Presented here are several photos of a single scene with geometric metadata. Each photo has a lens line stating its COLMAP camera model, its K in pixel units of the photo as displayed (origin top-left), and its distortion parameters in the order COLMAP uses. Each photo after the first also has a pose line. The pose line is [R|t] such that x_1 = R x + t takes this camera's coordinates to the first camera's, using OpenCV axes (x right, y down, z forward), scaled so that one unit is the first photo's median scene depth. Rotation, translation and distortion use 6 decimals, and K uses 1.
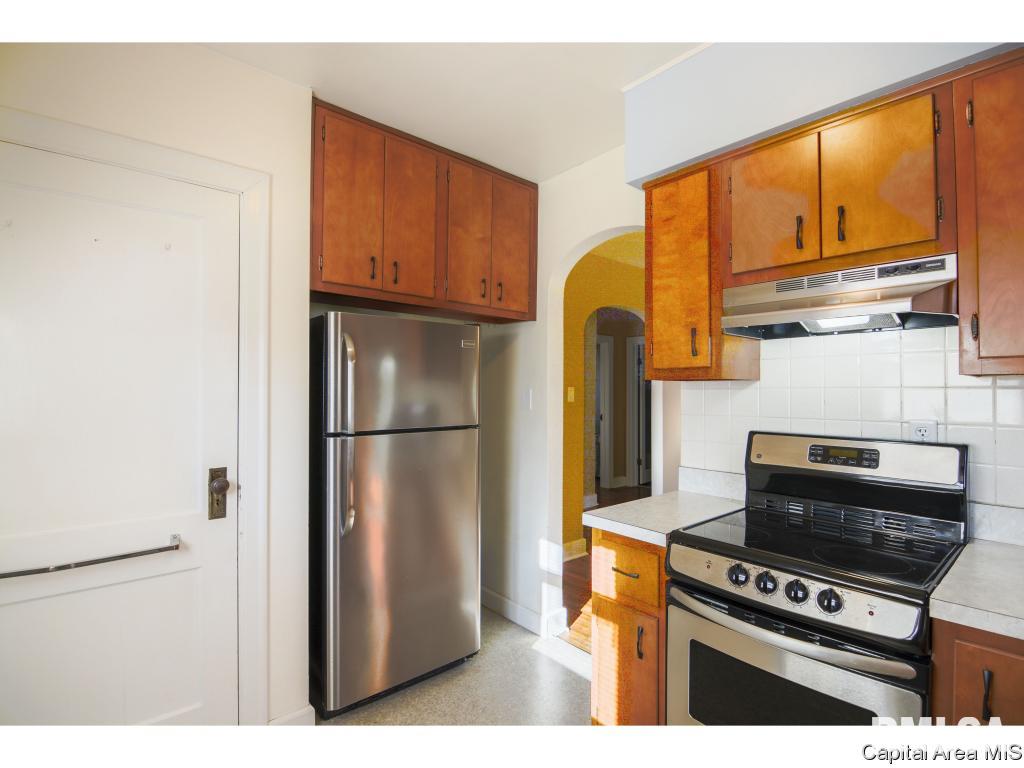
lens RADIAL K [[501.3, 0, 512.6], [0, 501.3, 387.4], [0, 0, 1]] dist [0.001009, -0.000284]
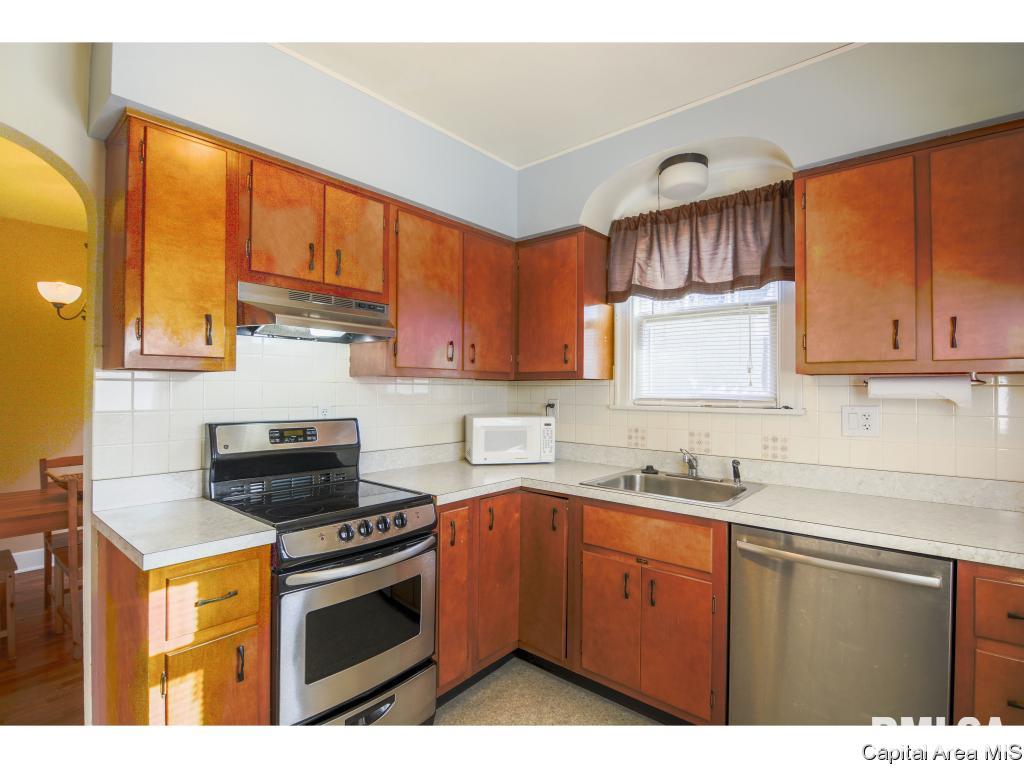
lens RADIAL K [[501.3, 0, 512.4], [0, 501.3, 384.8], [0, 0, 1]] dist [0.001009, -0.000284]
pose [[-0.133664, 0.002858, 0.991023, -0.666124], [-0.017300, 0.999837, -0.005217, 0.005695], [-0.990876, -0.017842, -0.133593, 0.612294]]
